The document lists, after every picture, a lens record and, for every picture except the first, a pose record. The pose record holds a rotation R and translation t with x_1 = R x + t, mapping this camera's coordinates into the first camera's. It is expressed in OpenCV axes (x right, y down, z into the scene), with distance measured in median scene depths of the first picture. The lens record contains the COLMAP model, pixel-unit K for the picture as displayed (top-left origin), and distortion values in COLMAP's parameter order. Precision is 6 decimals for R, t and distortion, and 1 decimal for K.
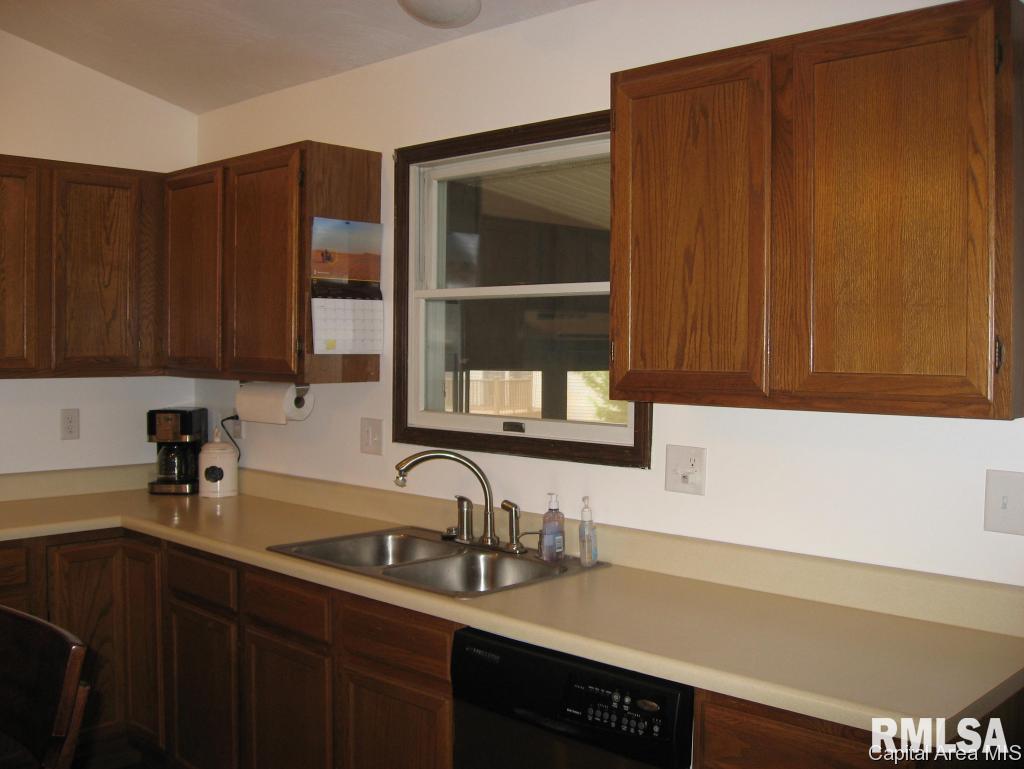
lens RADIAL K [[1060.8, 0, 512.0], [0, 1060.8, 384.5], [0, 0, 1]] dist [-0.134393, 0.067692]
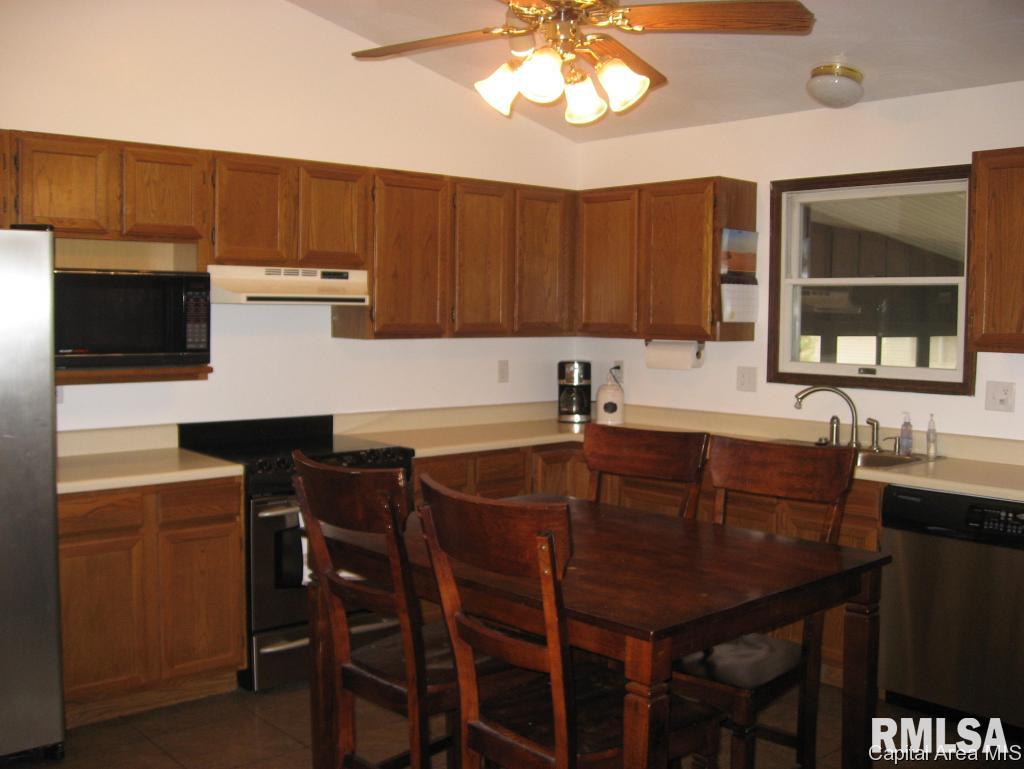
lens RADIAL K [[1063.9, 0, 512.0], [0, 1063.9, 384.5], [0, 0, 1]] dist [-0.178834, 0.206626]
pose [[0.996554, 0.009224, -0.082431, -0.357663], [-0.006915, 0.999577, 0.028259, 0.018967], [0.082657, -0.027591, 0.996196, -0.495809]]
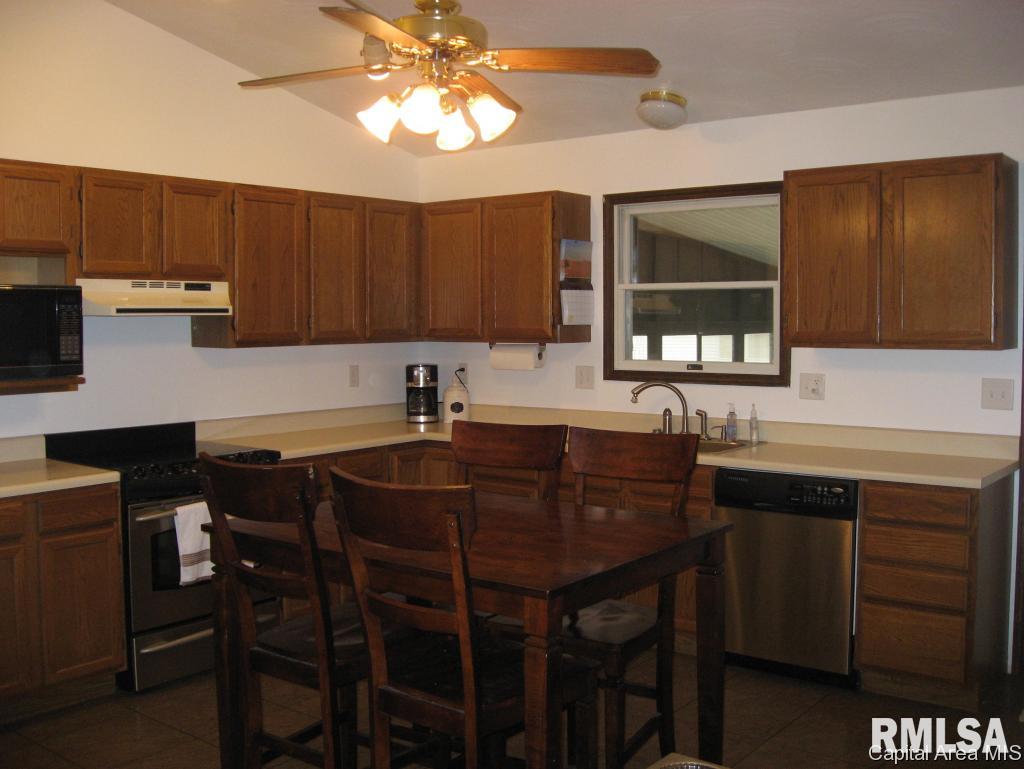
lens RADIAL K [[1060.8, 0, 512.0], [0, 1060.8, 384.5], [0, 0, 1]] dist [-0.134393, 0.067692]
pose [[0.995719, -0.016869, 0.090879, -0.410761], [0.014561, 0.999556, 0.026001, 0.018498], [-0.091278, -0.024566, 0.995522, -0.593925]]
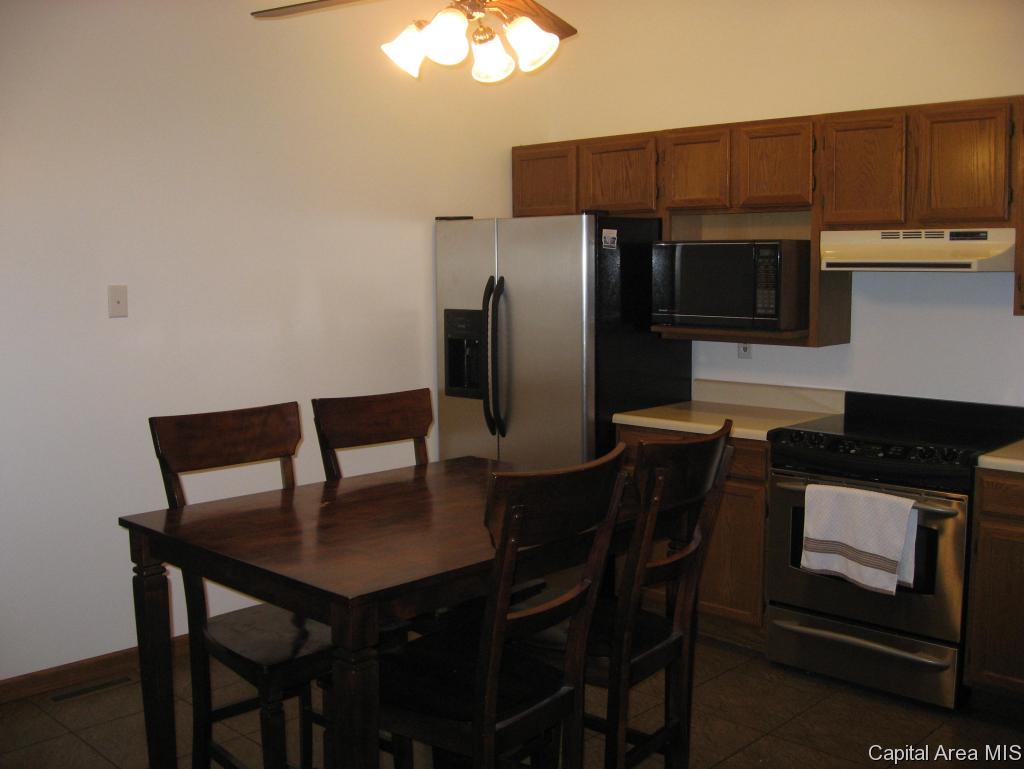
lens RADIAL K [[1063.9, 0, 512.0], [0, 1063.9, 384.5], [0, 0, 1]] dist [-0.178834, 0.206626]
pose [[-0.004074, 0.106740, -0.994279, 0.446773], [-0.031155, 0.993791, 0.106815, -0.027324], [0.999506, 0.031412, -0.000723, 0.383860]]
